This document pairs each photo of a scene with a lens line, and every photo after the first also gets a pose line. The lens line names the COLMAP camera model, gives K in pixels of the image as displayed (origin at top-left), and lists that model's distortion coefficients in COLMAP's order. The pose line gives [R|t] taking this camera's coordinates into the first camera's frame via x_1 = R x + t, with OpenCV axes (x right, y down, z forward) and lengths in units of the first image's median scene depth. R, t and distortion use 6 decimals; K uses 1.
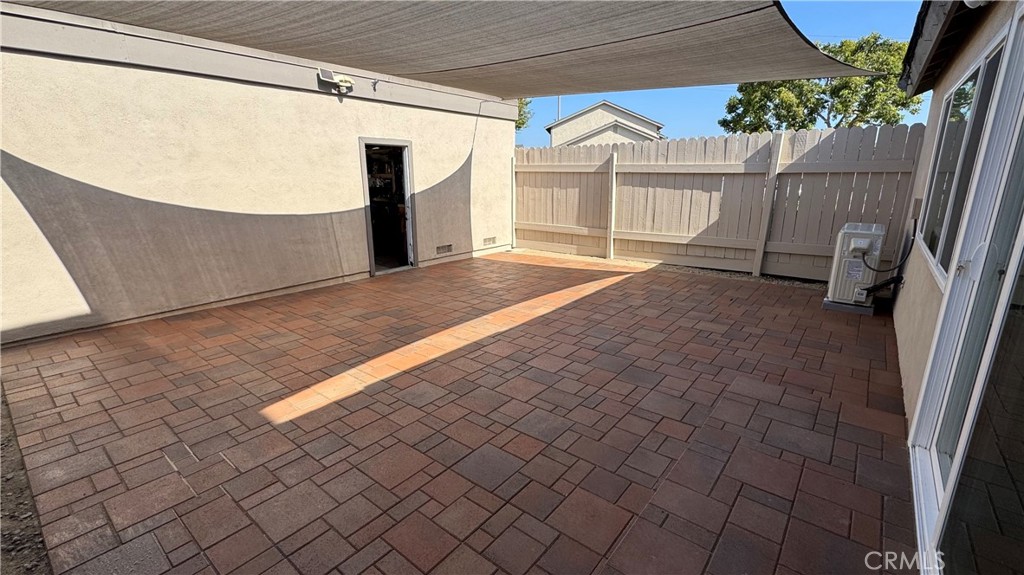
lens RADIAL K [[451.0, 0, 513.0], [0, 451.0, 285.5], [0, 0, 1]] dist [-0.001718, 0.000165]
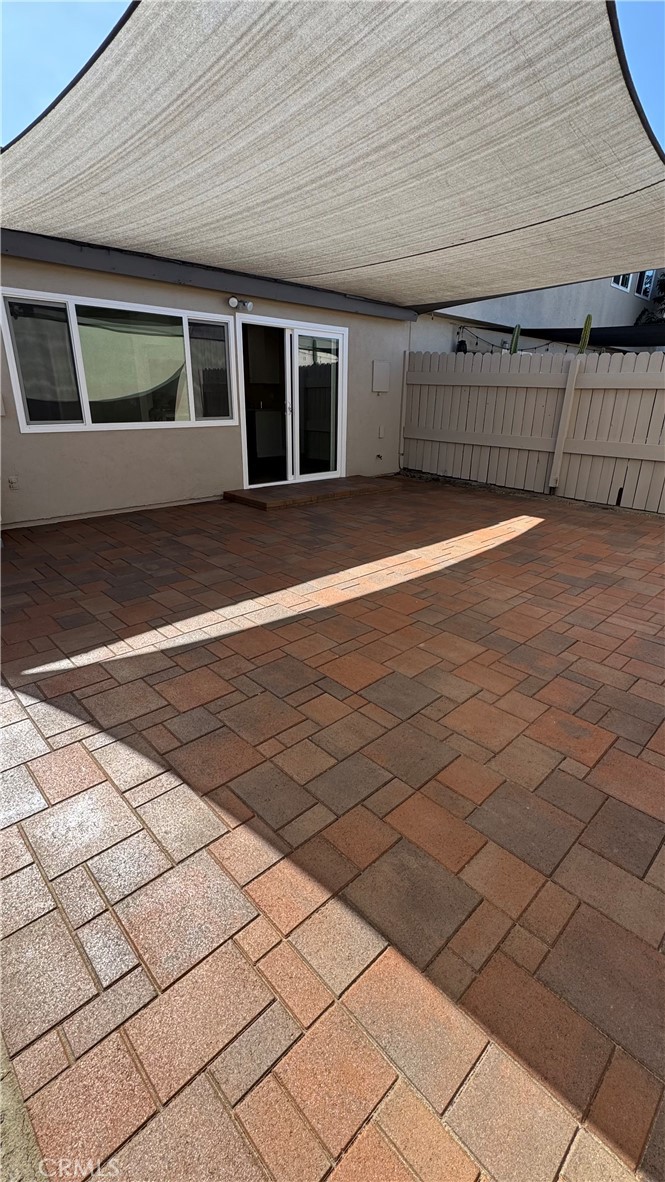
lens RADIAL K [[520.6, 0, 332.5], [0, 520.6, 591.0], [0, 0, 1]] dist [-0.001718, 0.000165]
pose [[-0.992117, -0.057013, 0.111598, 0.019285], [0.017148, 0.820378, 0.571564, -0.392411], [-0.124139, 0.568972, -0.812933, 1.708778]]
